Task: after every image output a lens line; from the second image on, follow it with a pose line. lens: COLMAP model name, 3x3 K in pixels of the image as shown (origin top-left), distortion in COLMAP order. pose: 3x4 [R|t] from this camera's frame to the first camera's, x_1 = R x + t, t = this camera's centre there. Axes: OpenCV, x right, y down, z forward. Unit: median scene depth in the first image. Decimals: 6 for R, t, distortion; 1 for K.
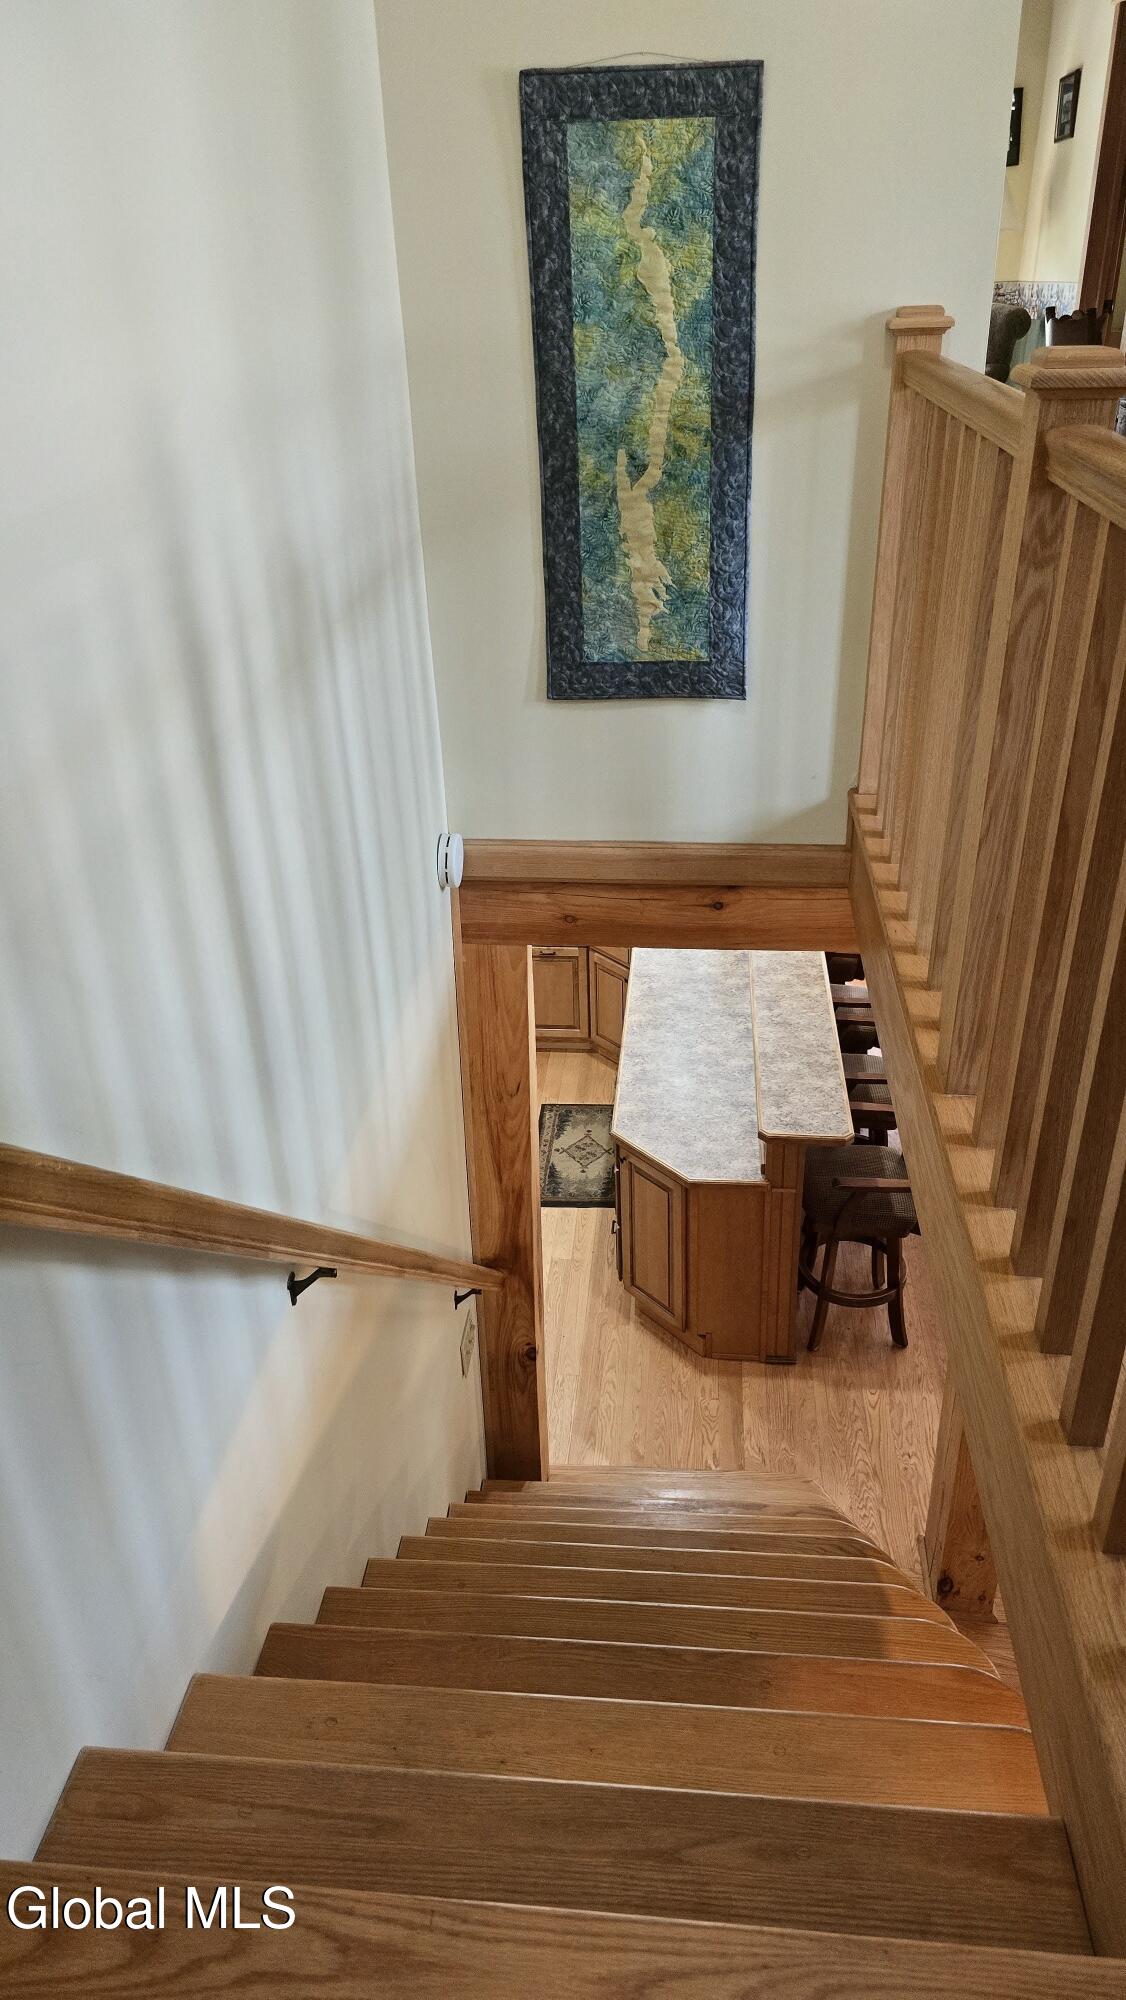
lens RADIAL K [[1362.9, 0, 563.0], [0, 1362.9, 1000.0], [0, 0, 1]] dist [0.034520, -0.002917]
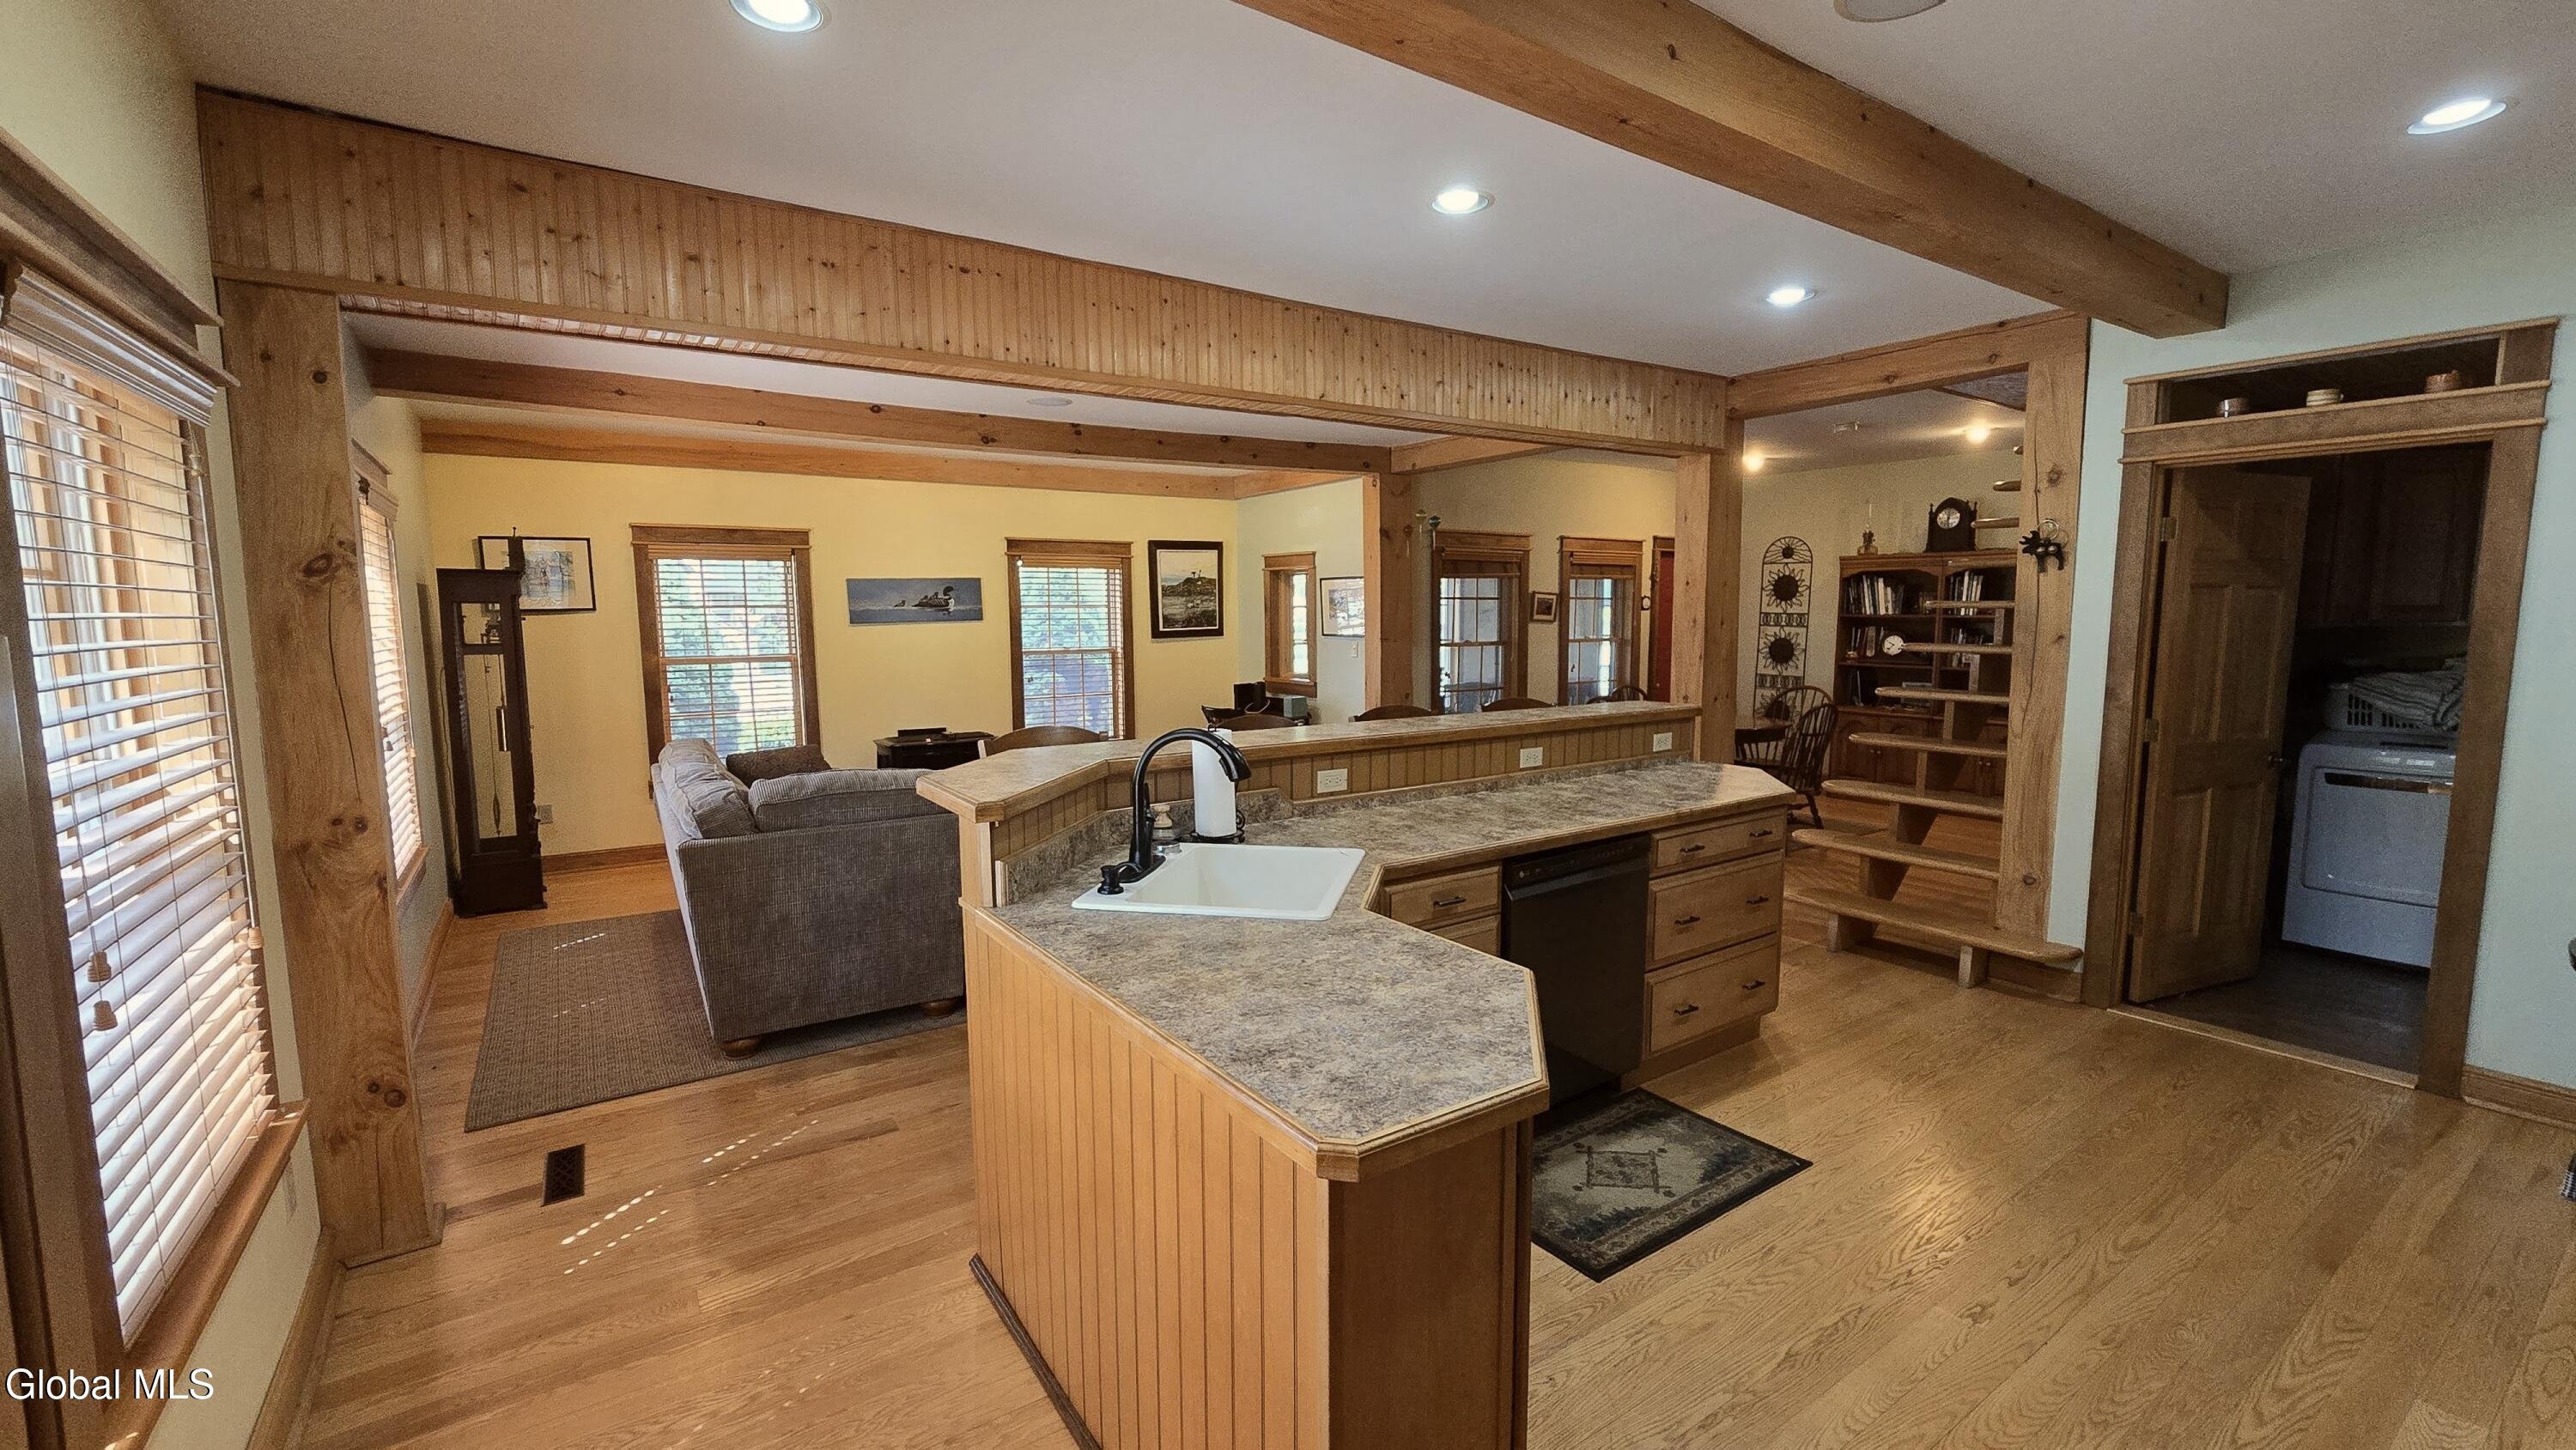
lens RADIAL K [[1054.7, 0, 1285.7], [0, 1054.7, 724.4], [0, 0, 1]] dist [-0.000715, 0.000030]
pose [[-0.639207, -0.049797, 0.767421, -0.210885], [0.388392, 0.840382, 0.378034, -0.246531], [-0.663752, 0.539702, -0.517837, 1.235333]]
